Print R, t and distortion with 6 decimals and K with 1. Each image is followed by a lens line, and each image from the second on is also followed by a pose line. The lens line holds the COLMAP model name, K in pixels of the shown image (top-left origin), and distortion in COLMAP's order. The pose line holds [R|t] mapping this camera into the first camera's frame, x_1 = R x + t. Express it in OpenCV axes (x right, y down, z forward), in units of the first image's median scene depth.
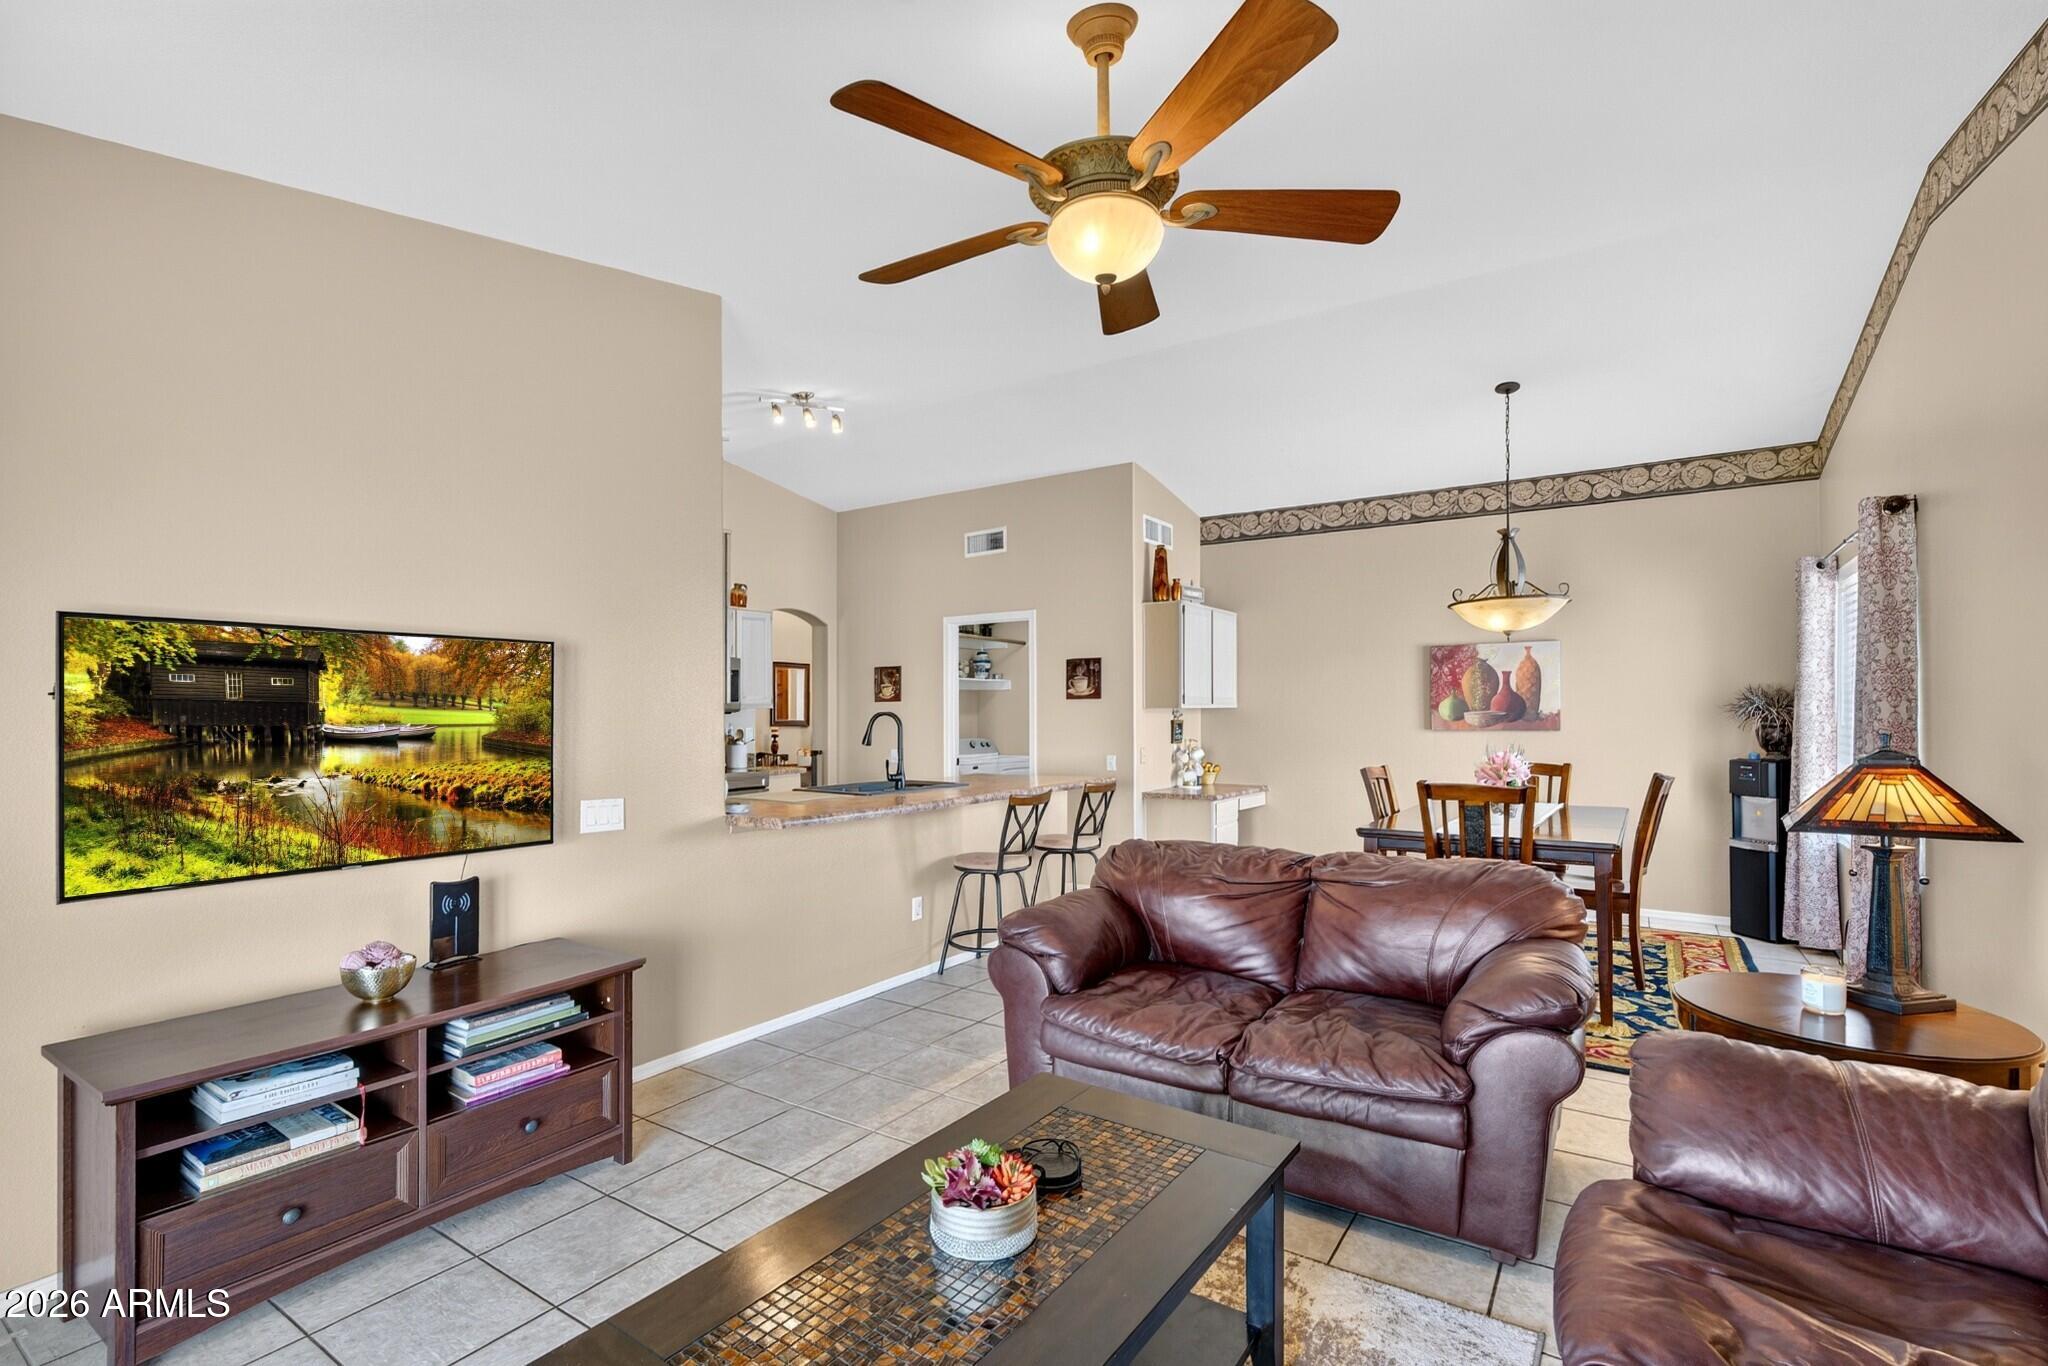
lens RADIAL K [[938.8, 0, 1033.3], [0, 938.8, 713.1], [0, 0, 1]] dist [-0.000074, 0.000598]
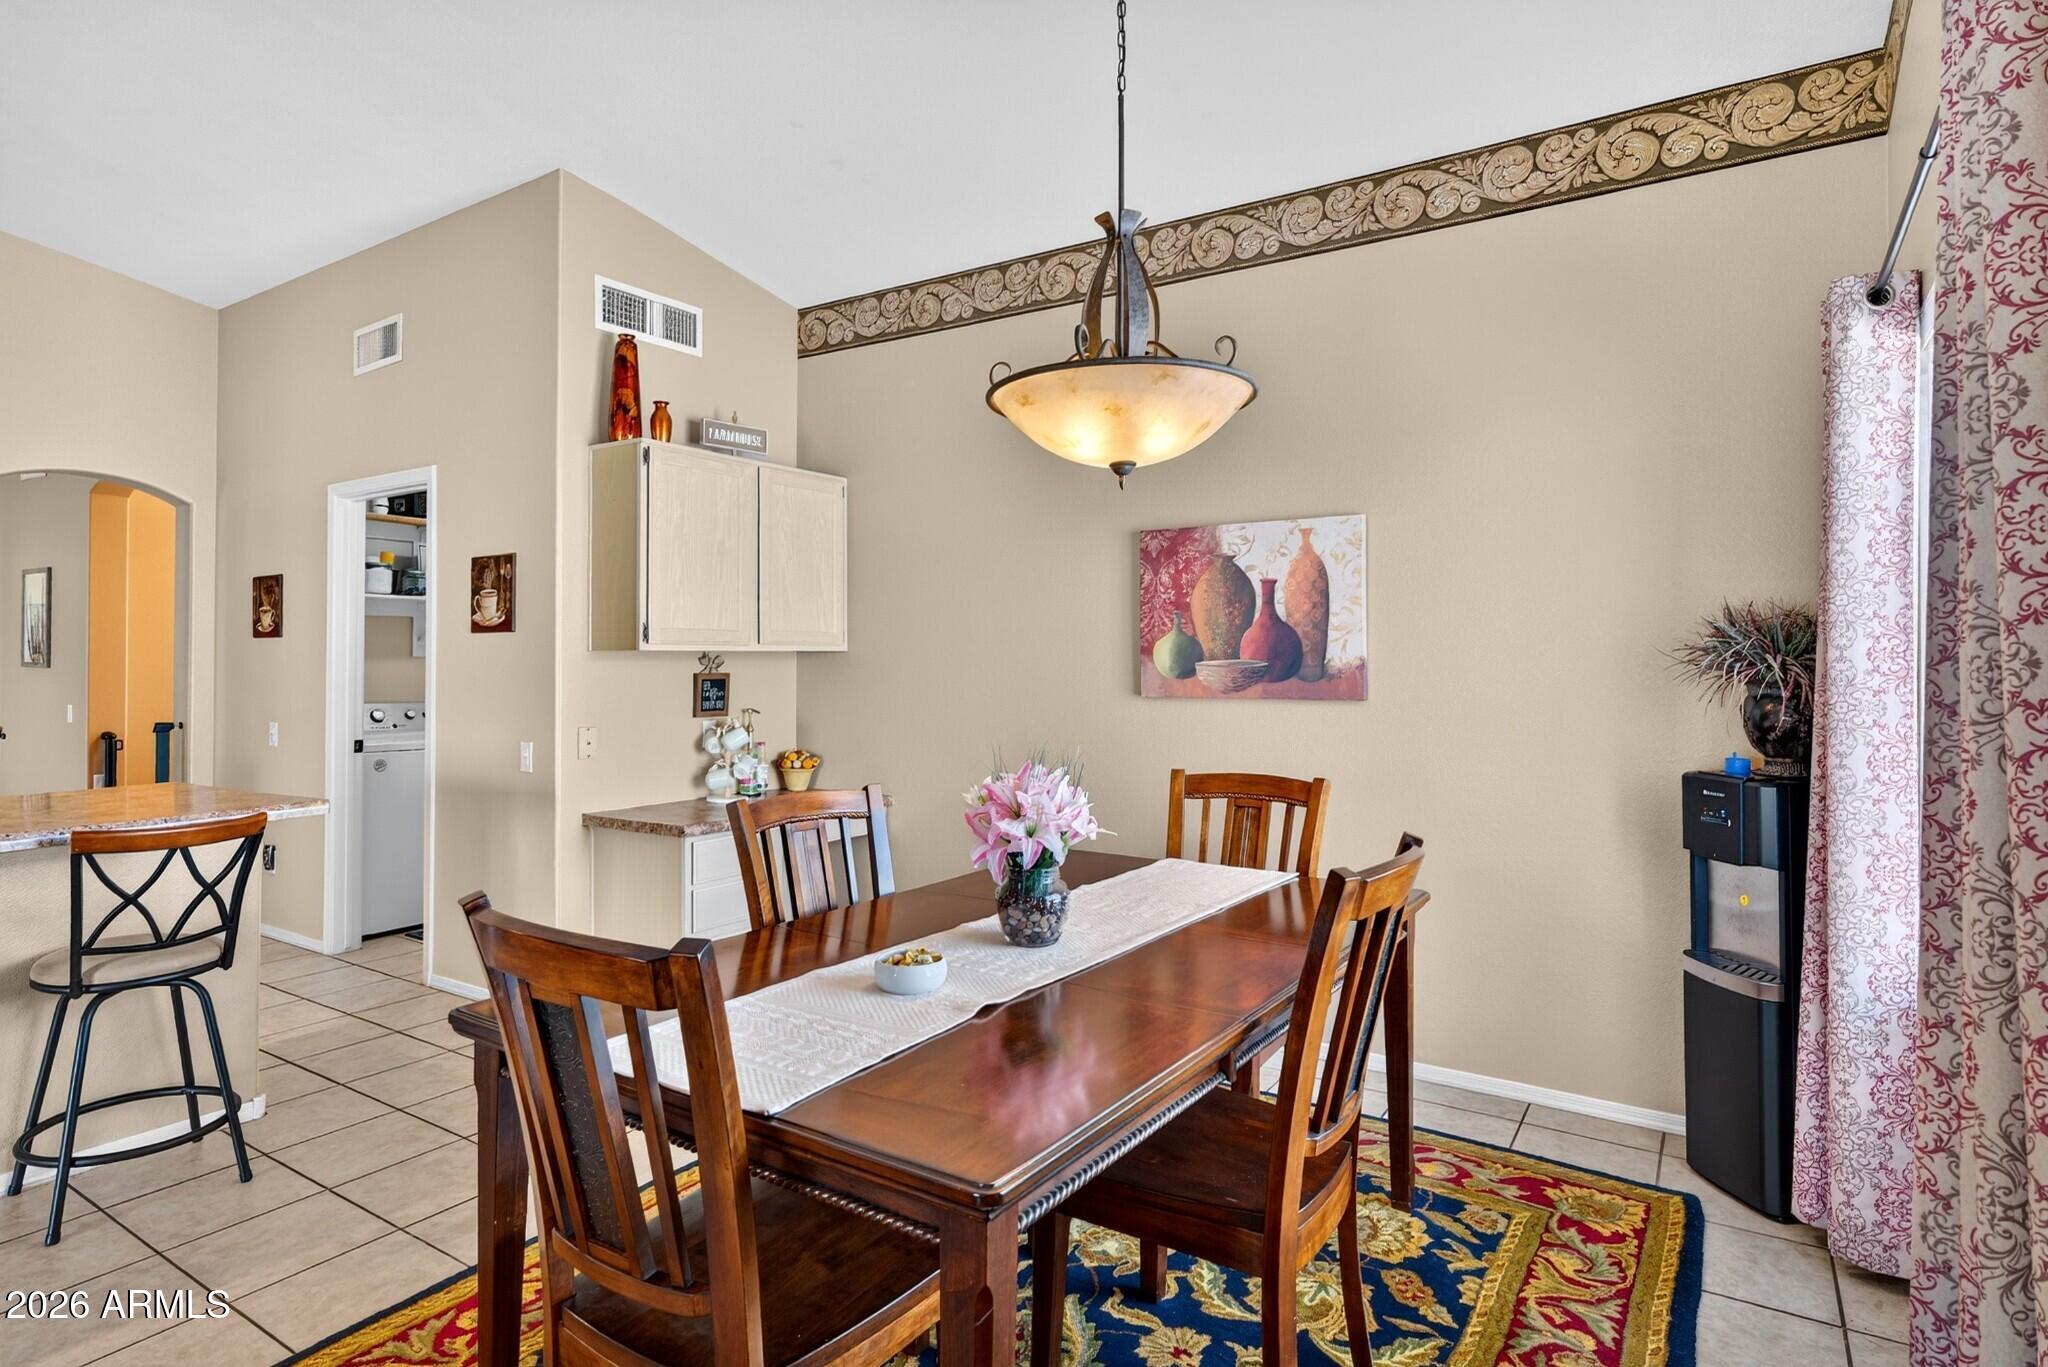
lens RADIAL K [[1106.1, 0, 1018.2], [0, 1106.1, 652.2], [0, 0, 1]] dist [0.003647, 0.000940]
pose [[0.999988, 0.004779, 0.000602, 0.361717], [-0.004775, 0.999966, -0.006792, -0.001498], [-0.000635, 0.006789, 0.999977, 0.404887]]
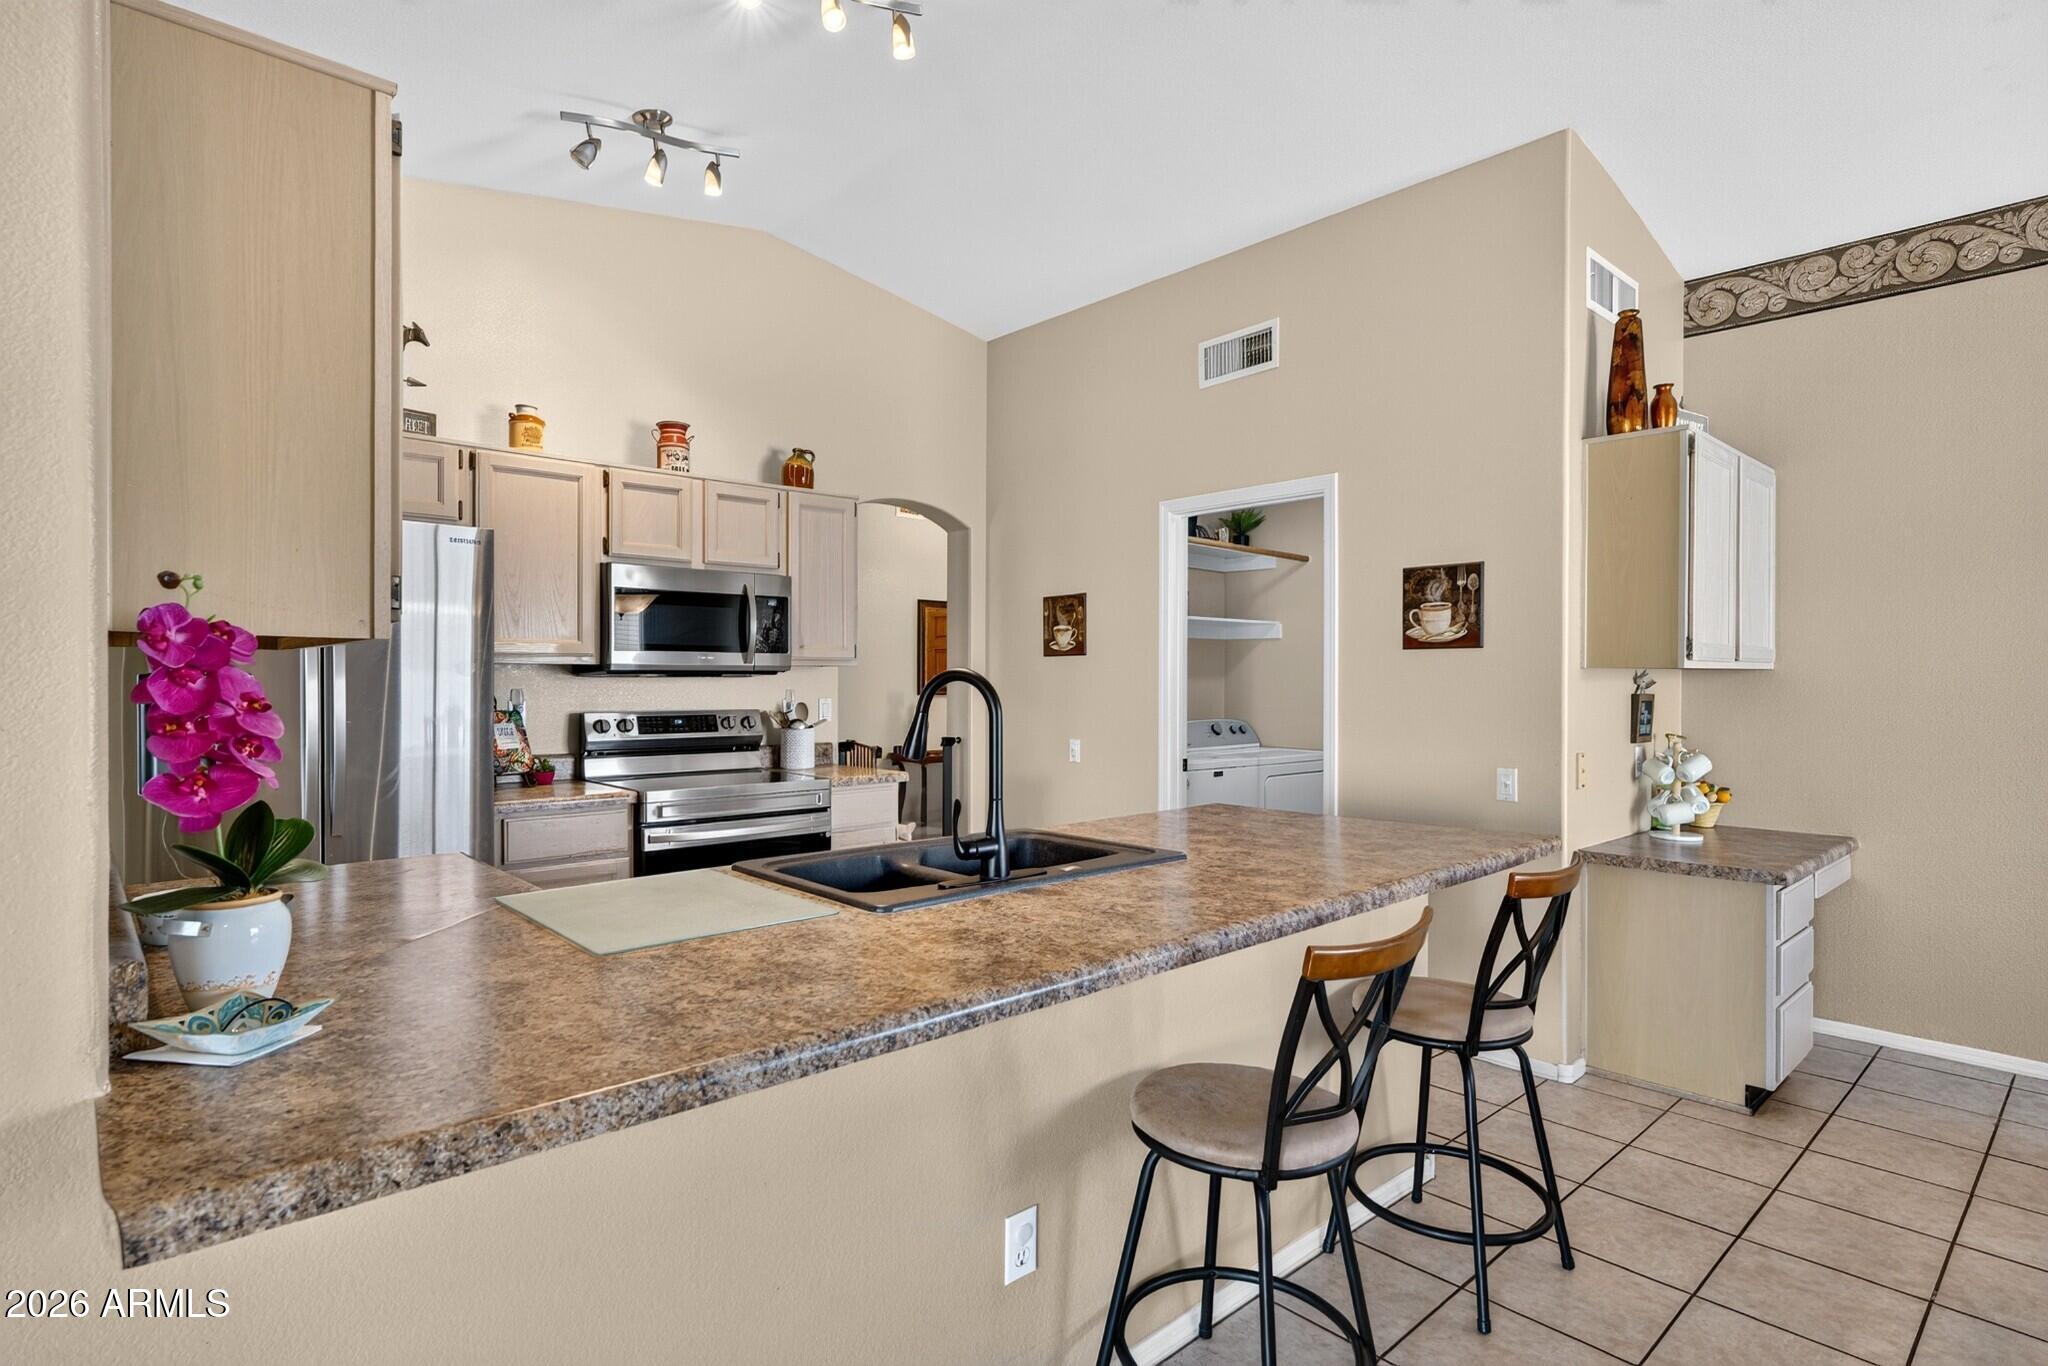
lens RADIAL K [[1076.2, 0, 1024.0], [0, 1076.2, 683.0], [0, 0, 1]] dist [0.006570, 0.000845]
pose [[0.968893, 0.007460, -0.247367, -0.018504], [-0.006220, 0.999964, 0.005794, 0.000786], [0.247401, -0.004075, 0.968905, 0.428753]]
